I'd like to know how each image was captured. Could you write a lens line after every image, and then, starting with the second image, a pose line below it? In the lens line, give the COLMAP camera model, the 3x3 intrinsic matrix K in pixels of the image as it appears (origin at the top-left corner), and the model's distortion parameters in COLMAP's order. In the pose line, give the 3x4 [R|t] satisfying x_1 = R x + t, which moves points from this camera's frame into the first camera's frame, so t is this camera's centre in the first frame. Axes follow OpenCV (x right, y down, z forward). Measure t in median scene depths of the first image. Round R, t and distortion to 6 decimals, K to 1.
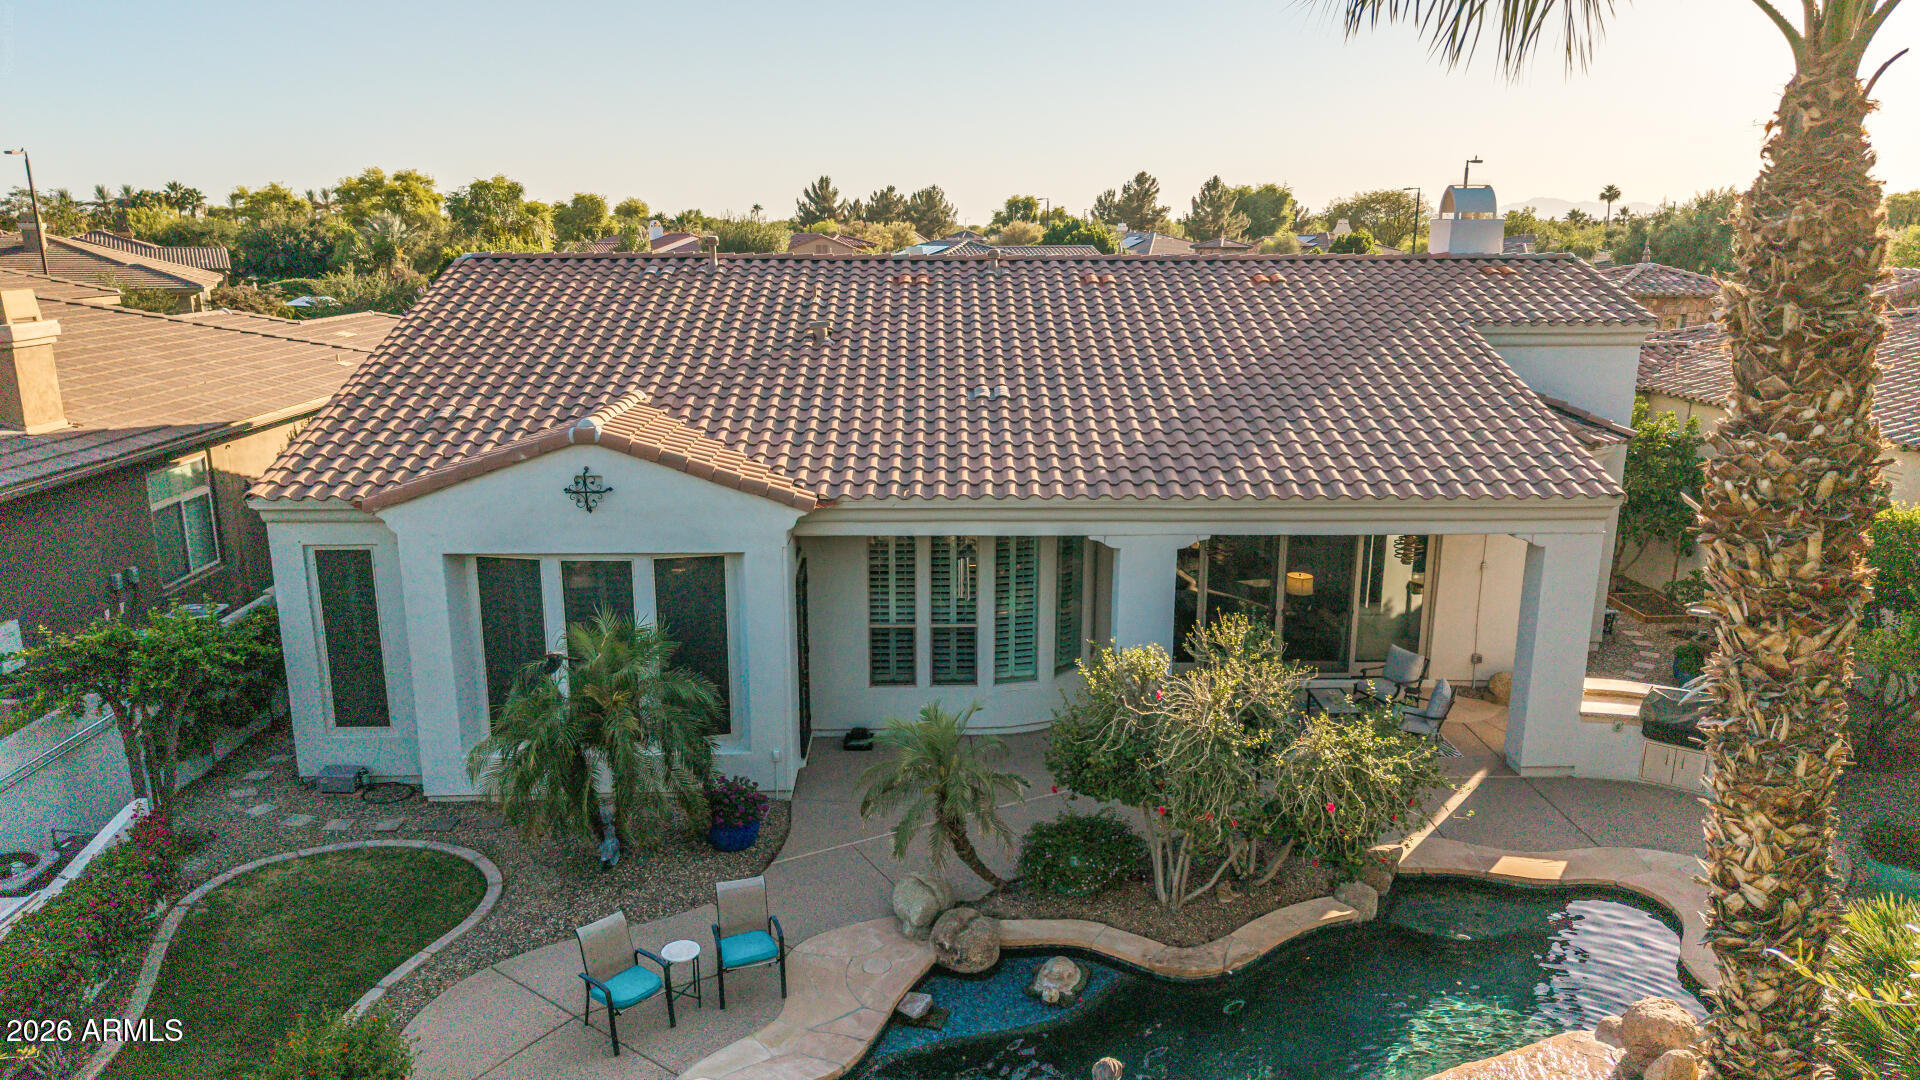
lens RADIAL K [[1255.5, 0, 960.0], [0, 1255.5, 540.0], [0, 0, 1]] dist [-0.004150, -0.000857]
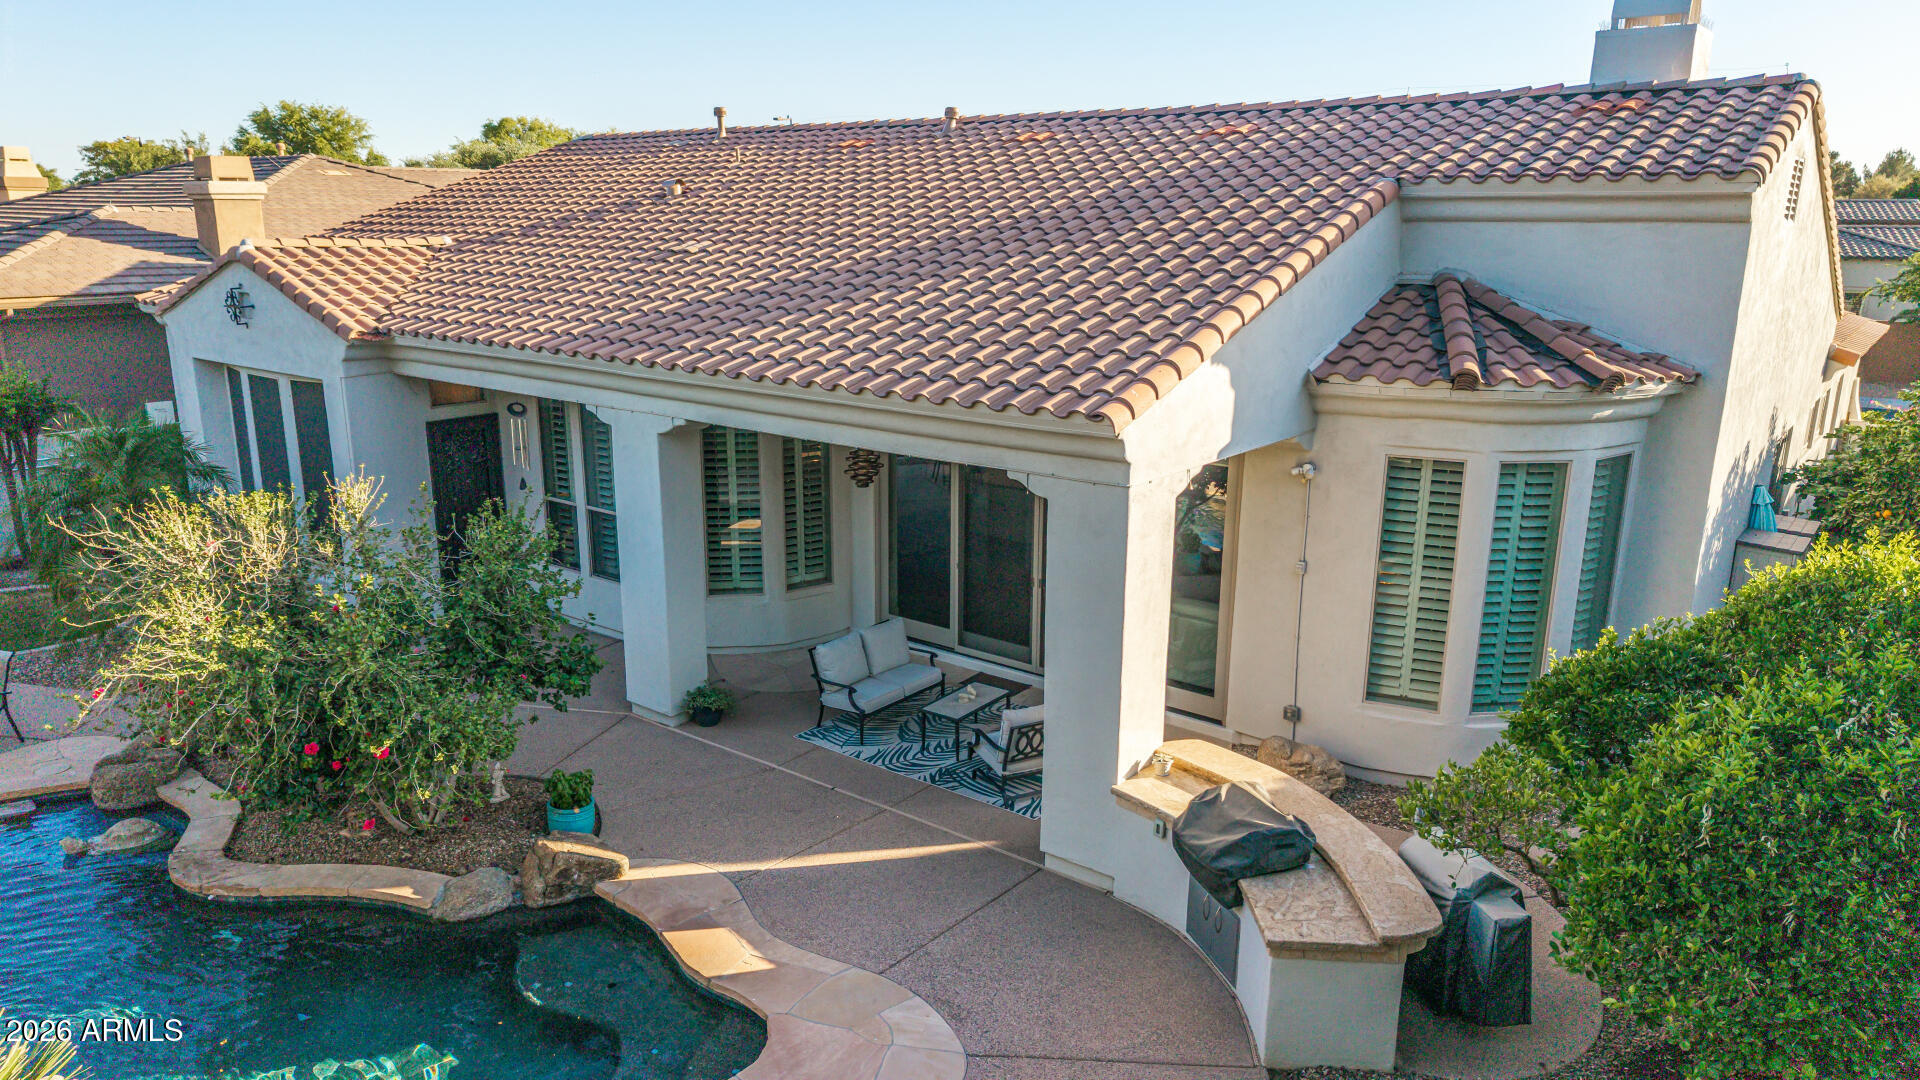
lens RADIAL K [[1330.0, 0, 960.0], [0, 1330.0, 540.0], [0, 0, 1]] dist [0.039099, -0.000093]
pose [[0.768909, 0.160358, -0.618921, 0.882636], [-0.154612, 0.985941, 0.063369, -0.009783], [0.620382, 0.046968, 0.782893, 0.494440]]
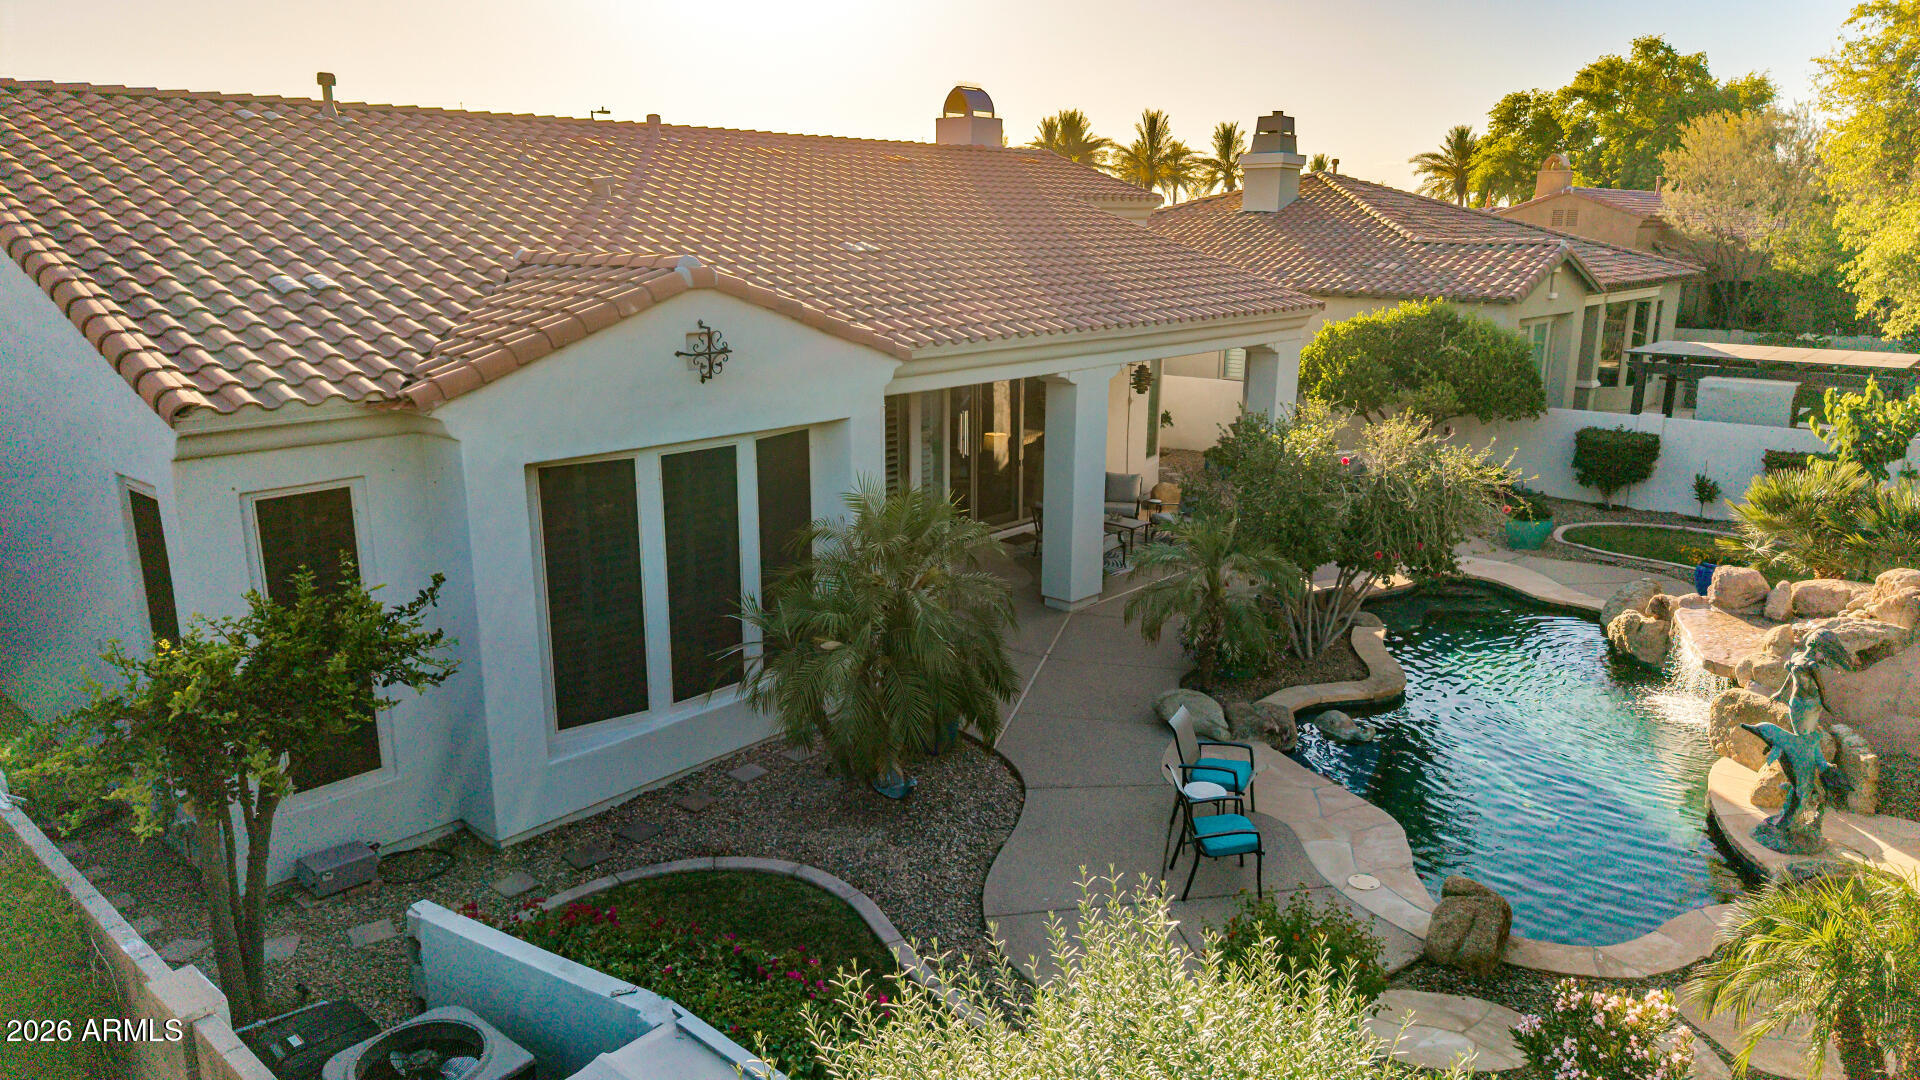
lens RADIAL K [[1255.5, 0, 960.0], [0, 1255.5, 540.0], [0, 0, 1]] dist [-0.004150, -0.000857]
pose [[0.682638, -0.172781, 0.710037, -0.745010], [0.155956, 0.983707, 0.089438, 0.027410], [-0.713921, 0.049681, 0.698462, 0.370998]]
